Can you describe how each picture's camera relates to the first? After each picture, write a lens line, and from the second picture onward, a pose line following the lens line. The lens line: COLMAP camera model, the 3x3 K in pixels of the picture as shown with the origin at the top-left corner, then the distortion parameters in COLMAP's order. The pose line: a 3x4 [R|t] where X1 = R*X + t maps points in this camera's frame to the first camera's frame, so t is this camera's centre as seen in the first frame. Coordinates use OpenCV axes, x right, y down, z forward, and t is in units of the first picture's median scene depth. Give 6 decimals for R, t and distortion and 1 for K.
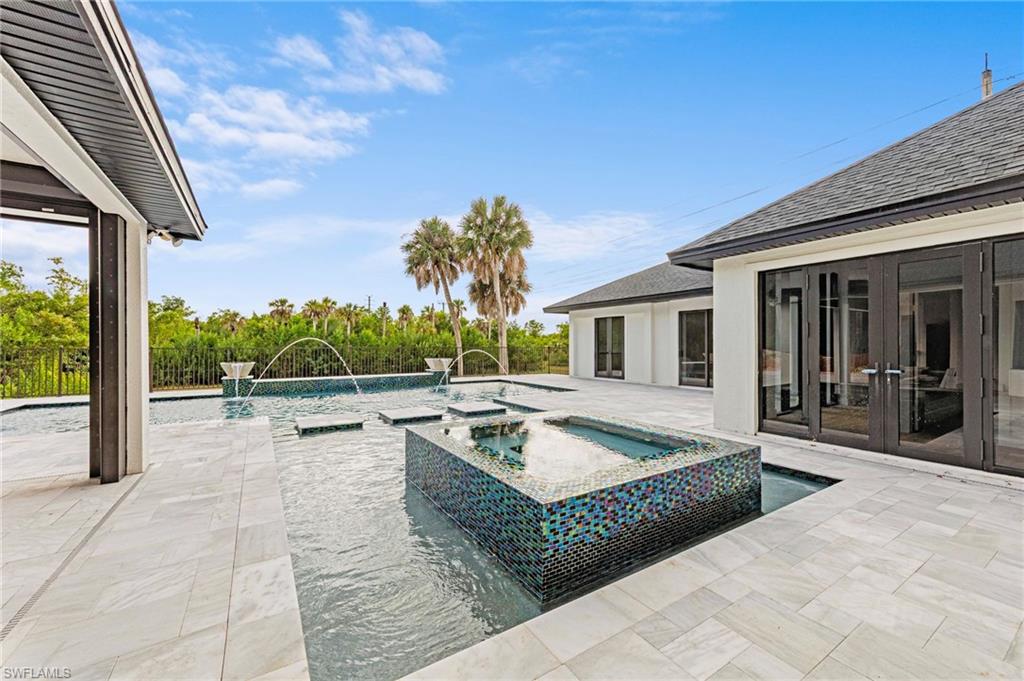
lens RADIAL K [[401.7, 0, 508.4], [0, 401.7, 343.8], [0, 0, 1]] dist [0.001227, -0.000035]
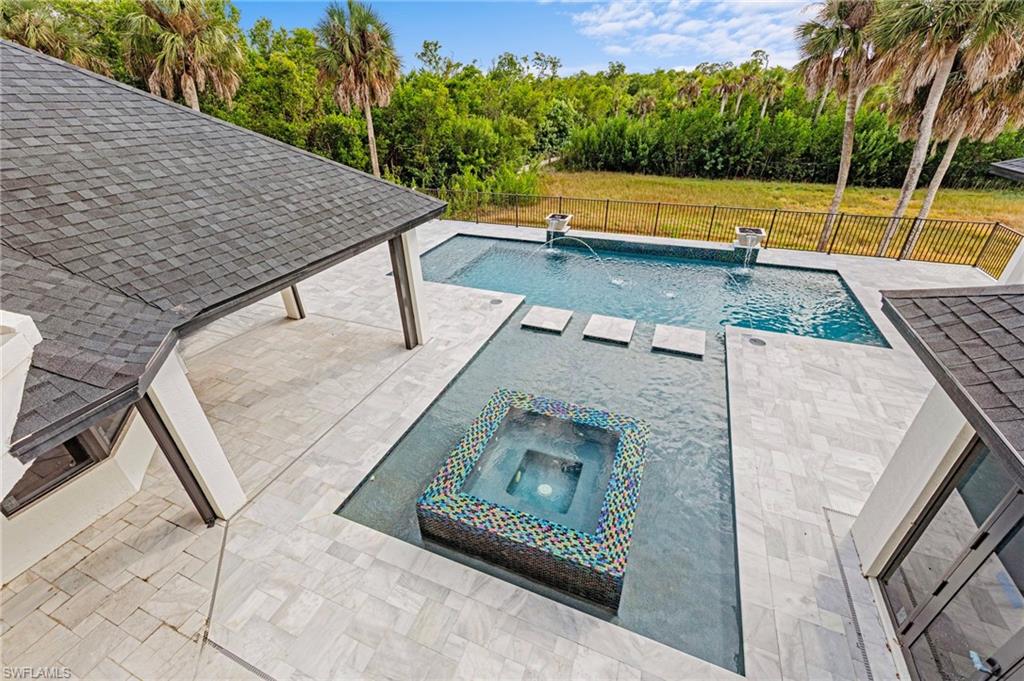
lens RADIAL K [[423.2, 0, 509.1], [0, 423.2, 342.0], [0, 0, 1]] dist [0.001233, 0.000187]
pose [[0.583033, 0.396375, -0.709197, 0.963791], [0.028163, 0.862528, 0.505225, -0.866246], [0.811961, -0.314536, 0.491719, 0.351973]]
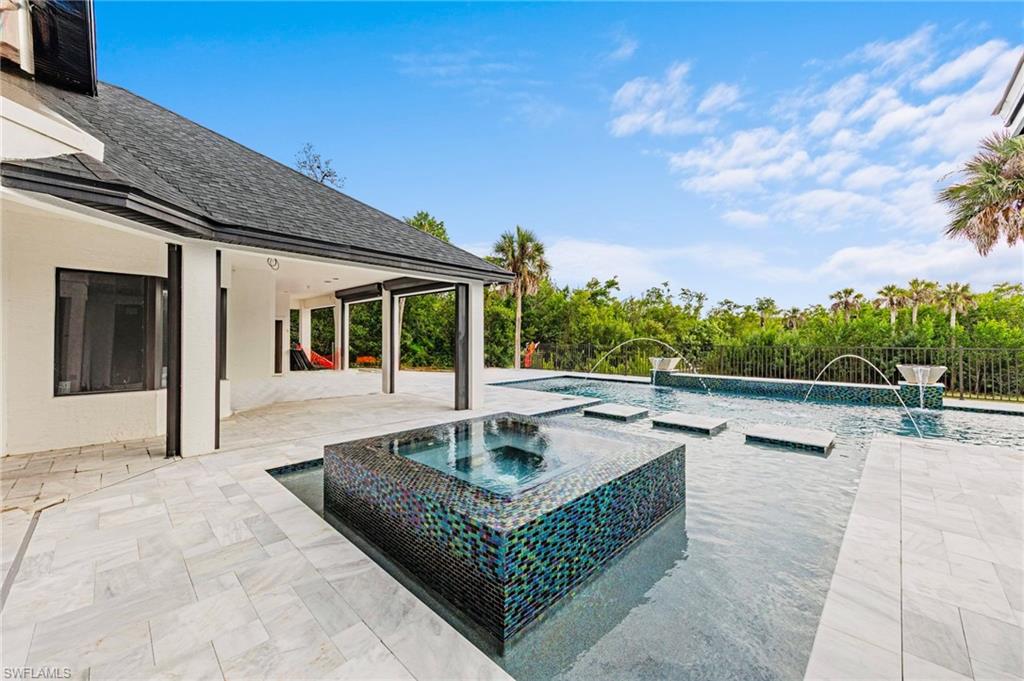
lens RADIAL K [[393.9, 0, 507.4], [0, 393.9, 336.5], [0, 0, 1]] dist [0.002350, 0.000179]
pose [[0.230260, -0.007506, -0.973100, 1.129212], [0.001569, 0.999972, -0.007342, -0.026626], [0.973128, 0.000163, 0.230265, 0.826953]]
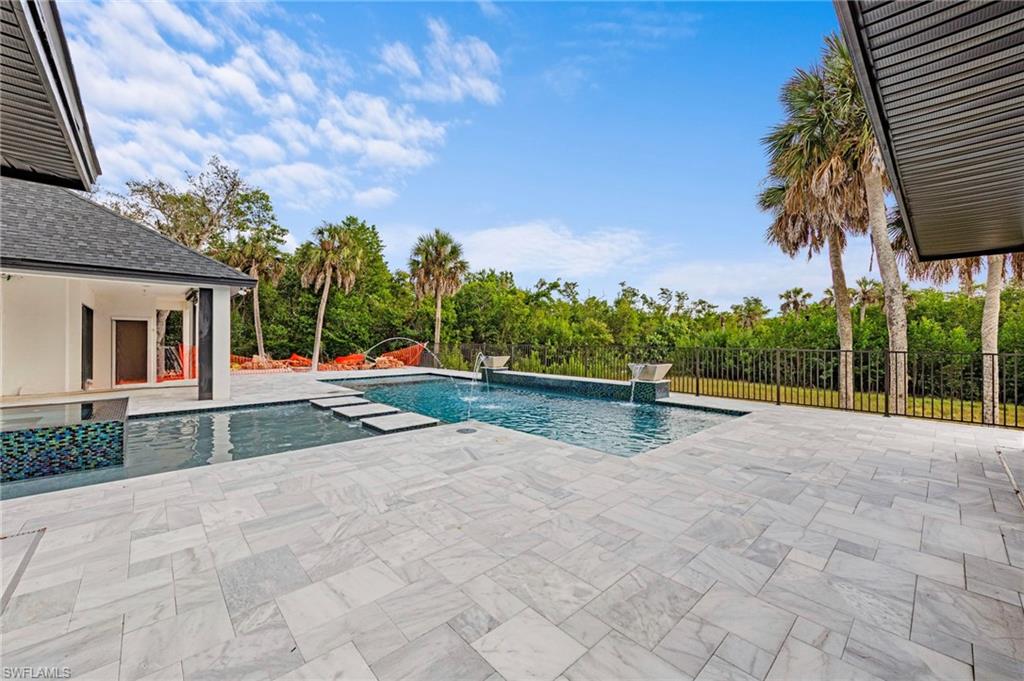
lens RADIAL K [[393.9, 0, 507.4], [0, 393.9, 336.5], [0, 0, 1]] dist [0.002350, 0.000179]
pose [[0.177332, -0.006609, -0.984129, 1.702918], [-0.001734, 0.999974, -0.007028, -0.016580], [0.984150, 0.002952, 0.177316, 2.555241]]
